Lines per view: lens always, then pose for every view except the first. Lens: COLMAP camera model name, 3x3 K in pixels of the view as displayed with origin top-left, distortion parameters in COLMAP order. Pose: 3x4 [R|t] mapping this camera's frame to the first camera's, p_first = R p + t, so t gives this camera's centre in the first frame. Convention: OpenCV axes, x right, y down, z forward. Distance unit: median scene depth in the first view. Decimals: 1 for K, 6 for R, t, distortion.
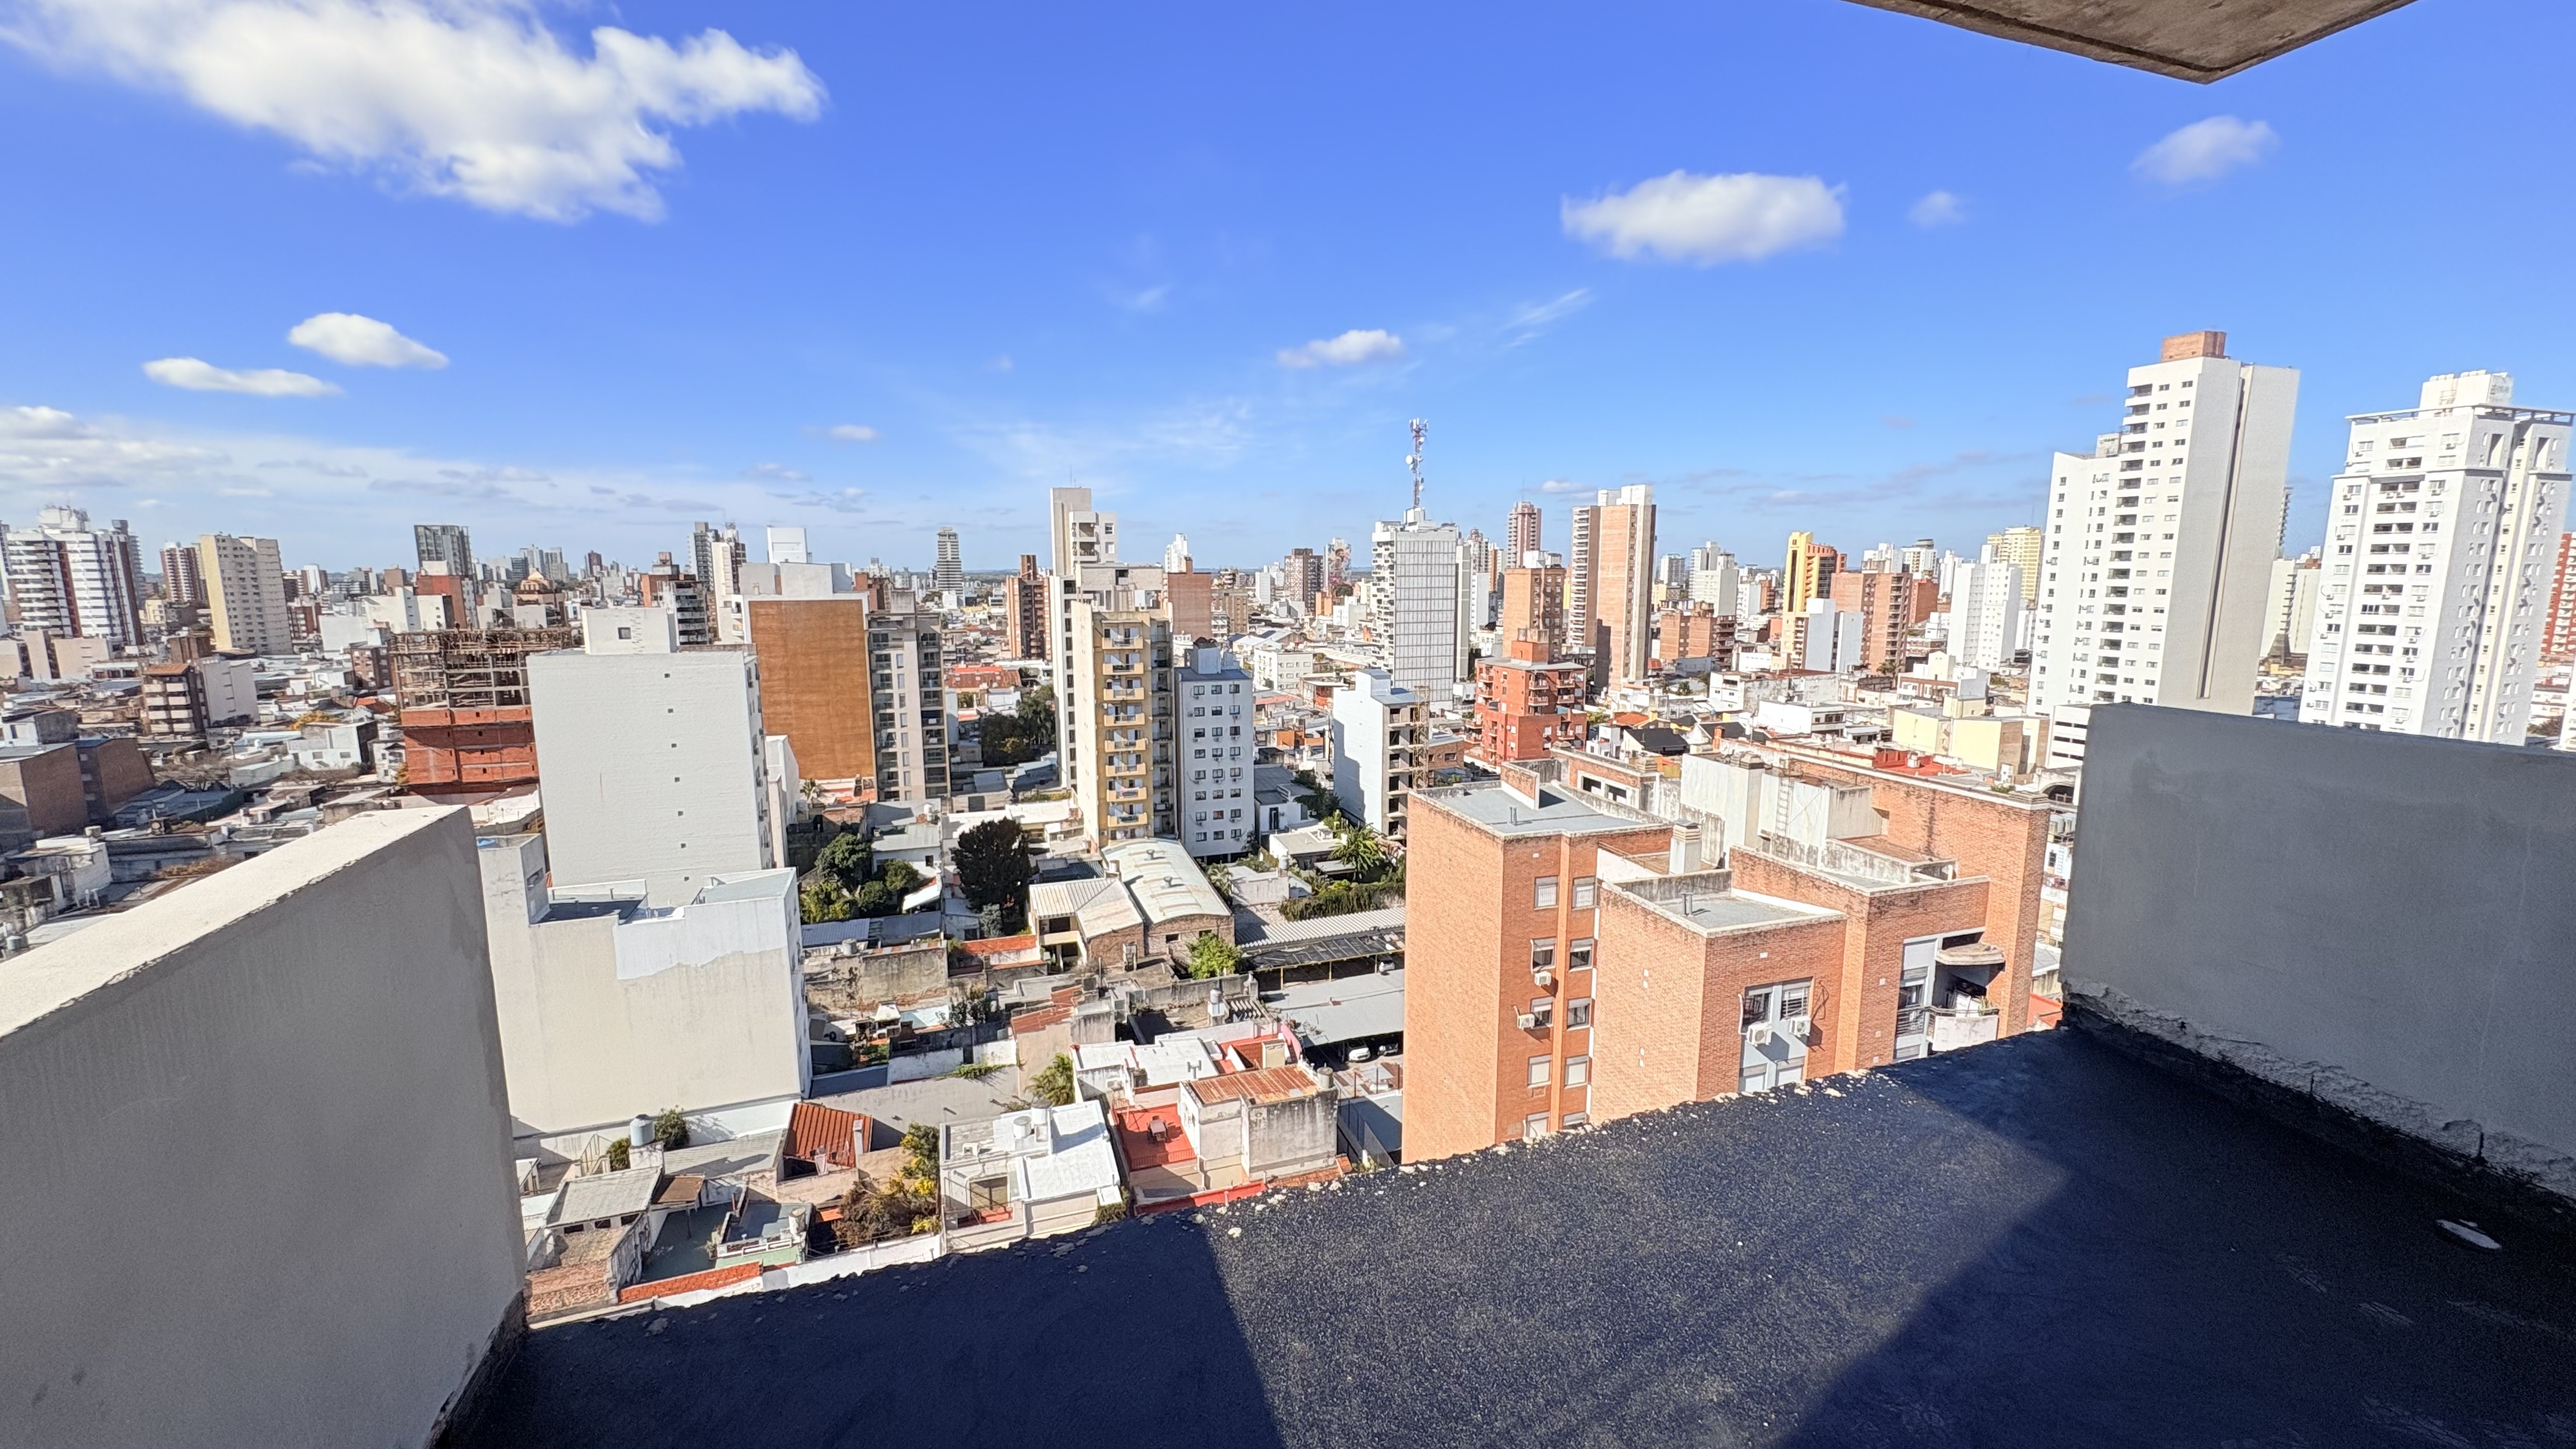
lens RADIAL K [[1025.1, 0, 1288.5], [0, 1025.1, 721.5], [0, 0, 1]] dist [0.000271, 0.000040]
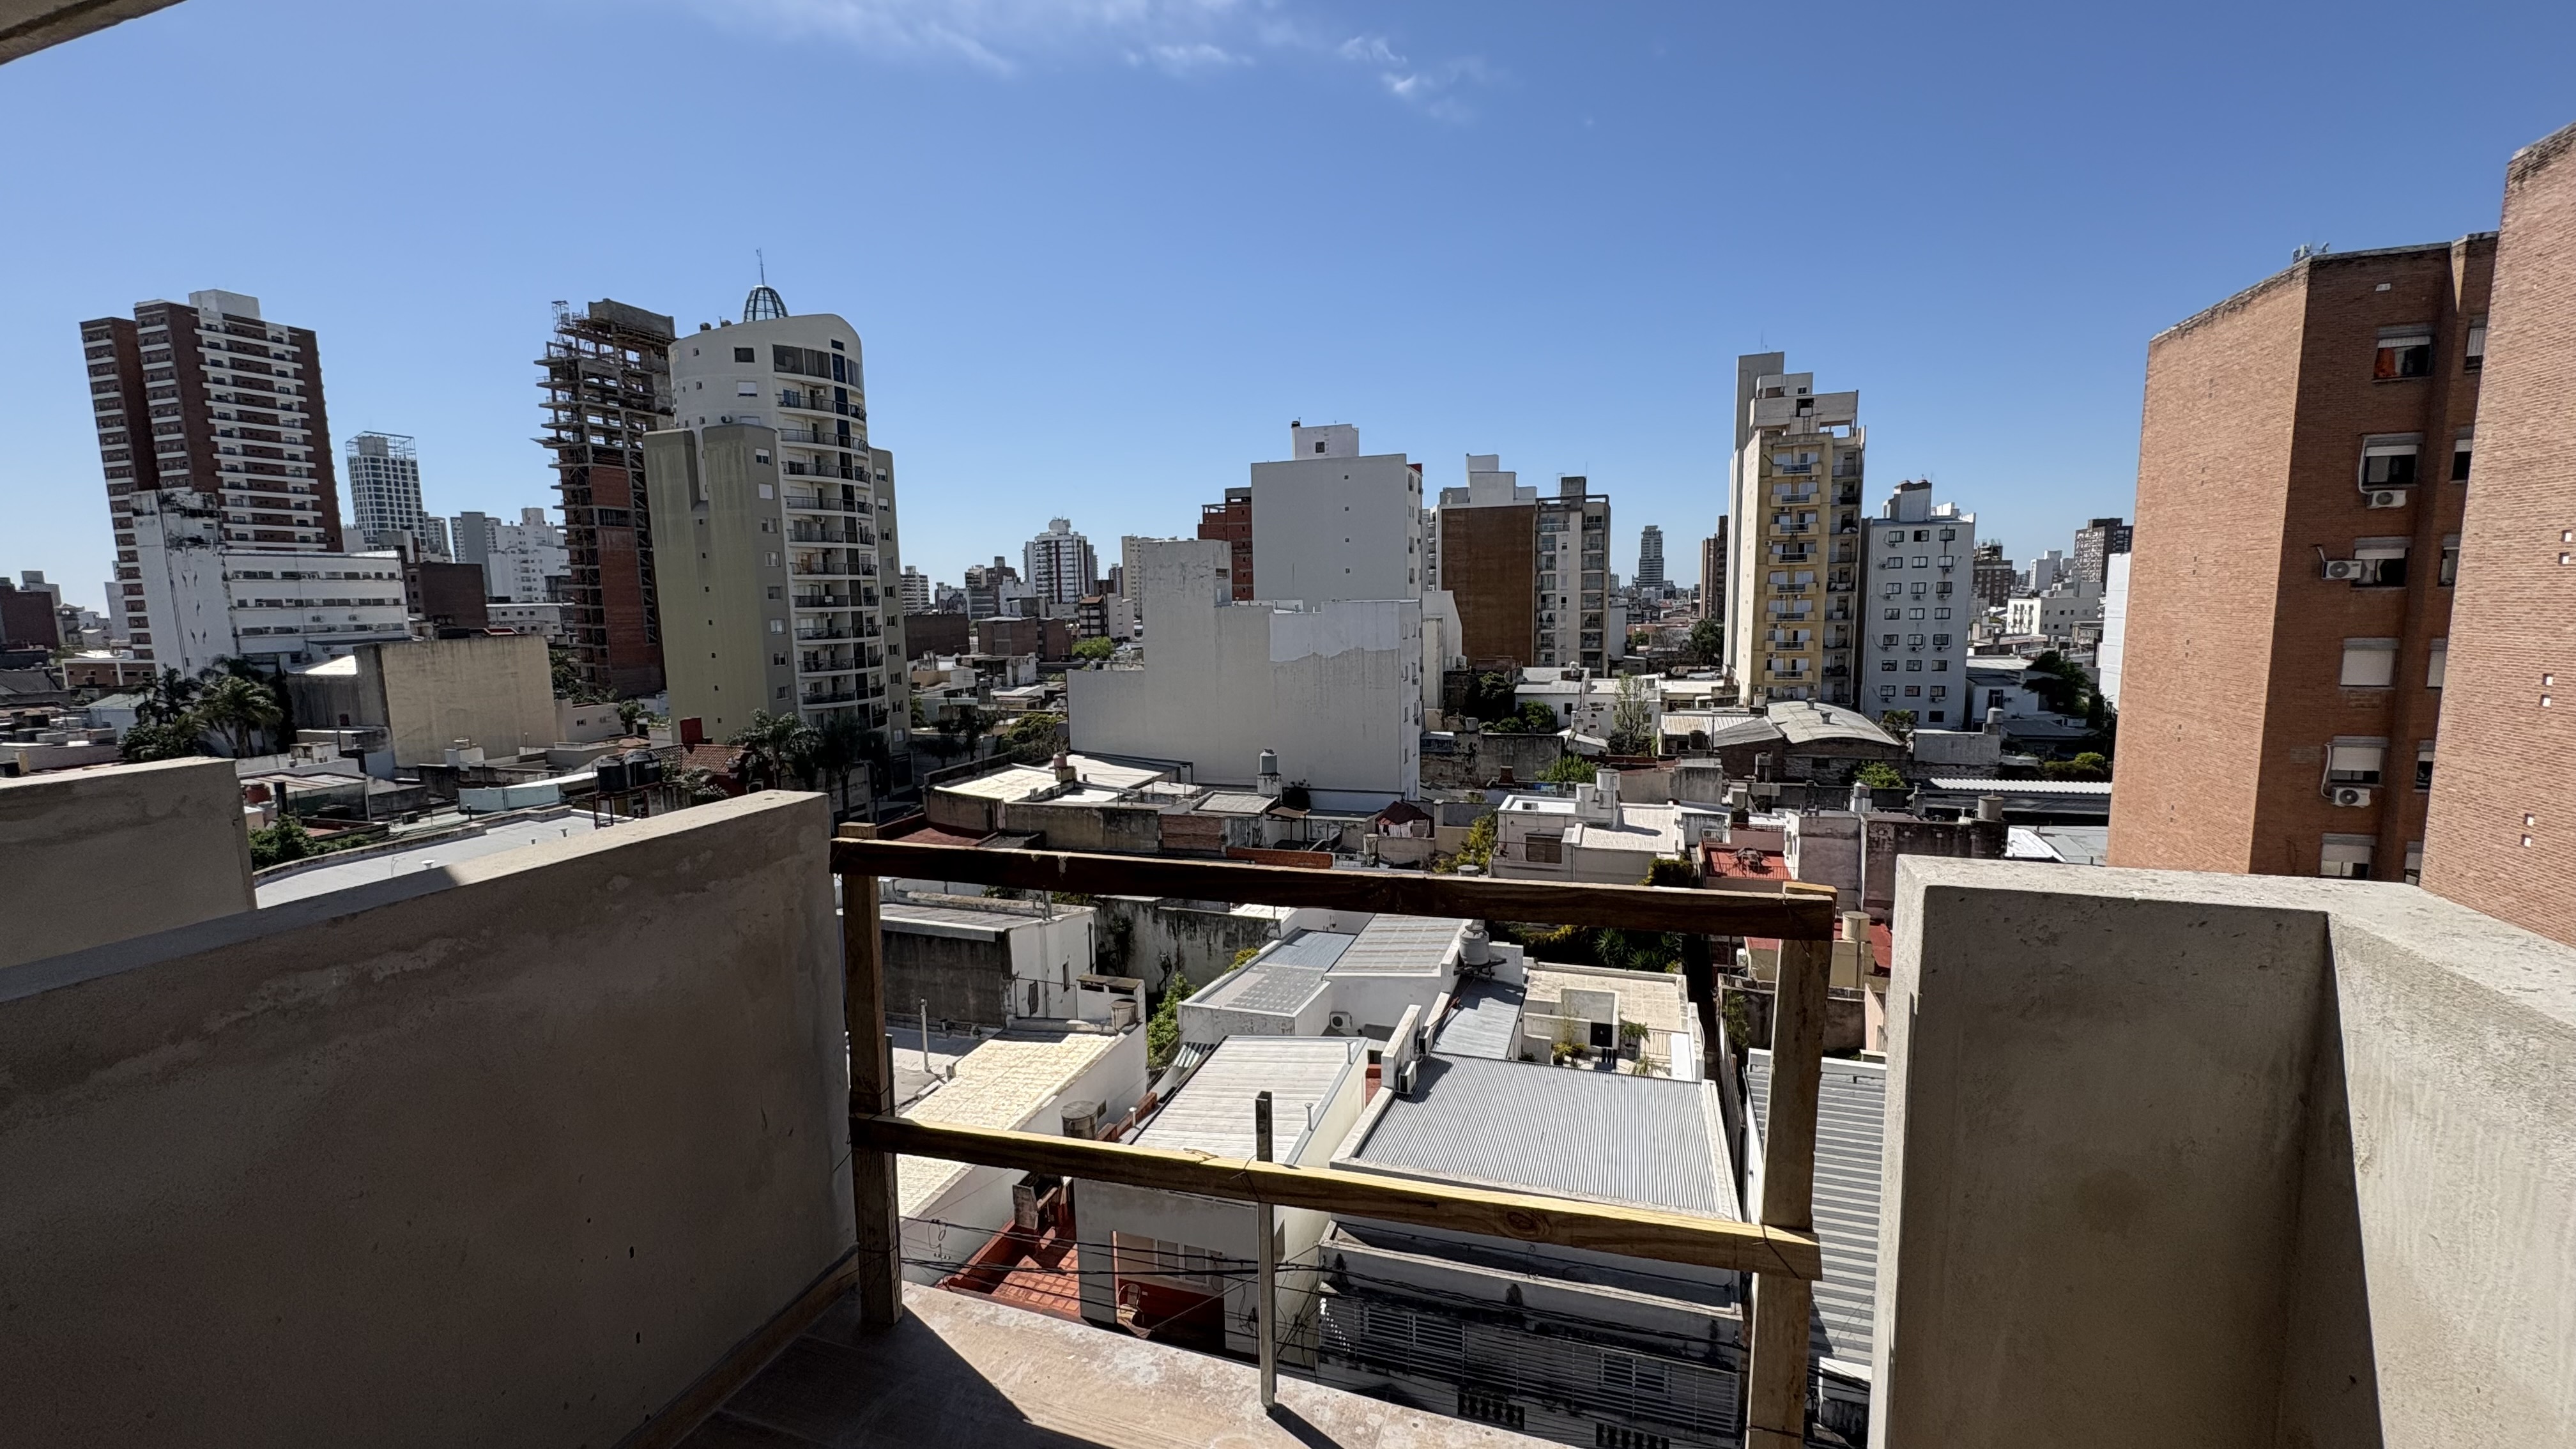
lens RADIAL K [[1025.1, 0, 1288.0], [0, 1025.1, 720.5], [0, 0, 1]] dist [0.000271, 0.000040]
pose [[0.789933, 0.060358, -0.610216, 0.039071], [-0.072982, 0.997325, 0.004171, 0.150764], [0.608835, 0.041240, 0.792224, 0.042194]]
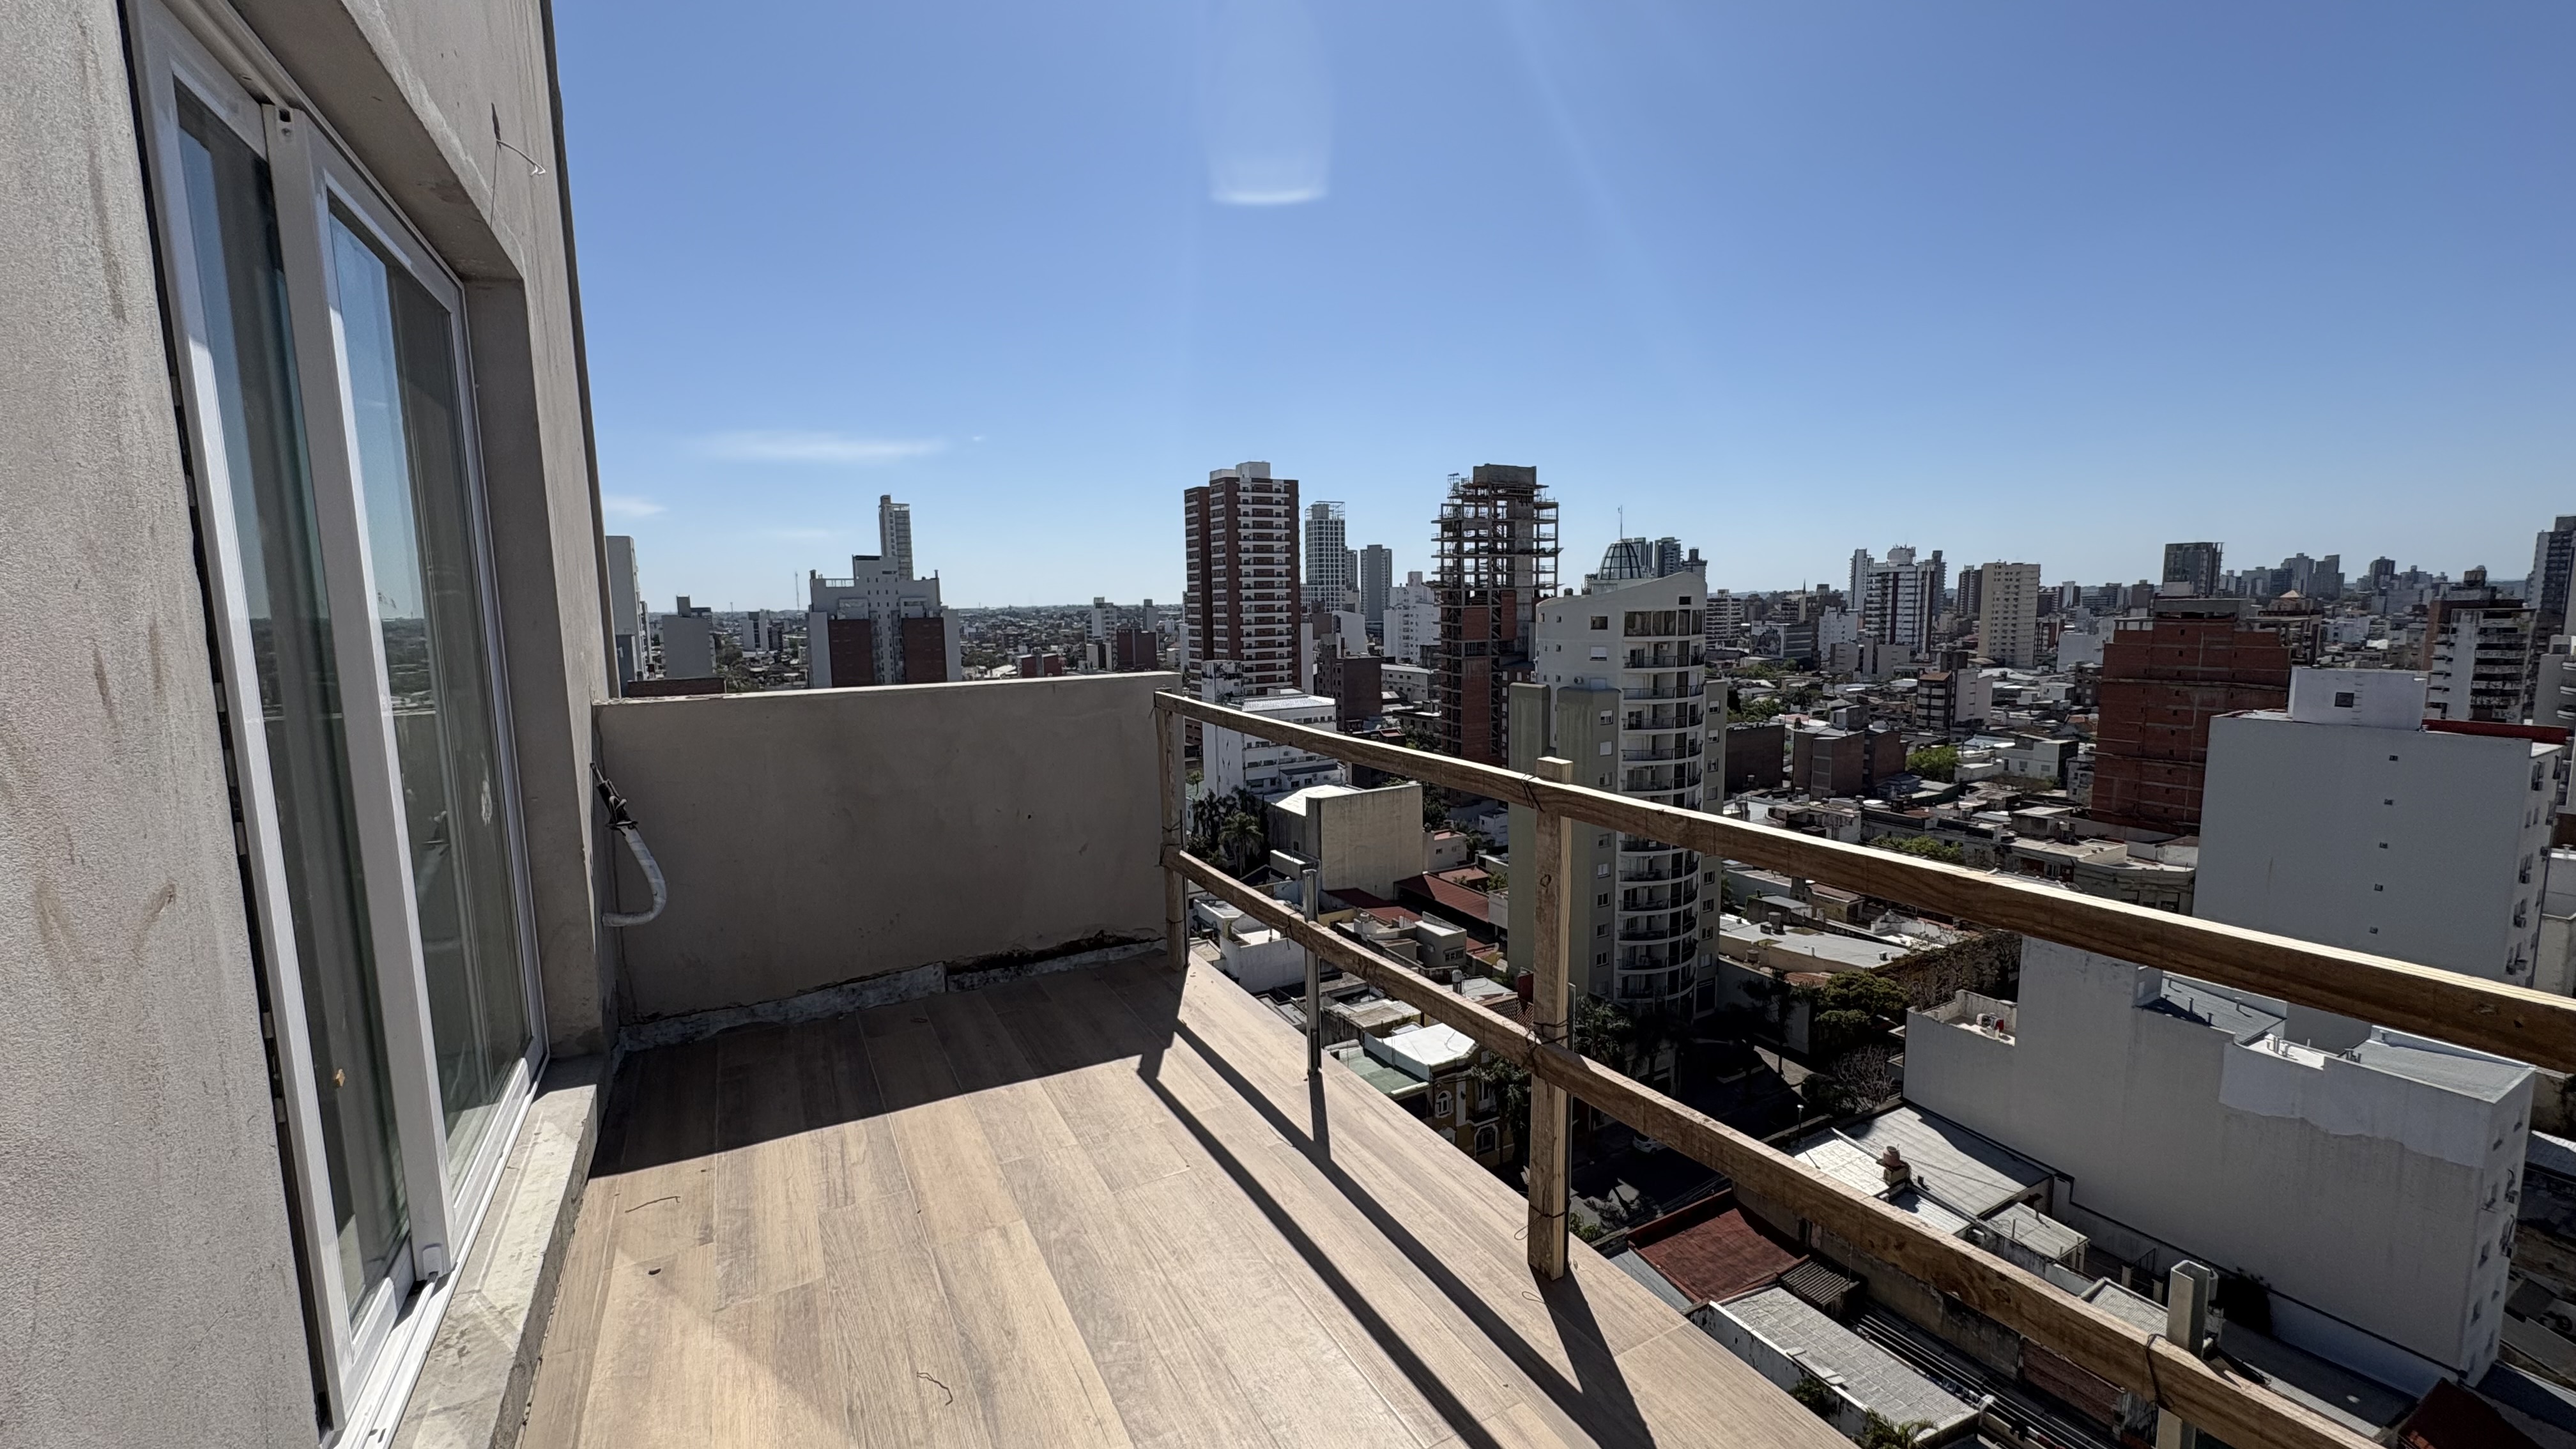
lens RADIAL K [[1025.1, 0, 1287.9], [0, 1025.1, 727.1], [0, 0, 1]] dist [0.000271, 0.000040]
pose [[0.165354, 0.122637, -0.978580, 0.020068], [-0.128484, 0.986461, 0.101914, -0.026216], [0.977829, 0.108880, 0.178873, 0.009494]]
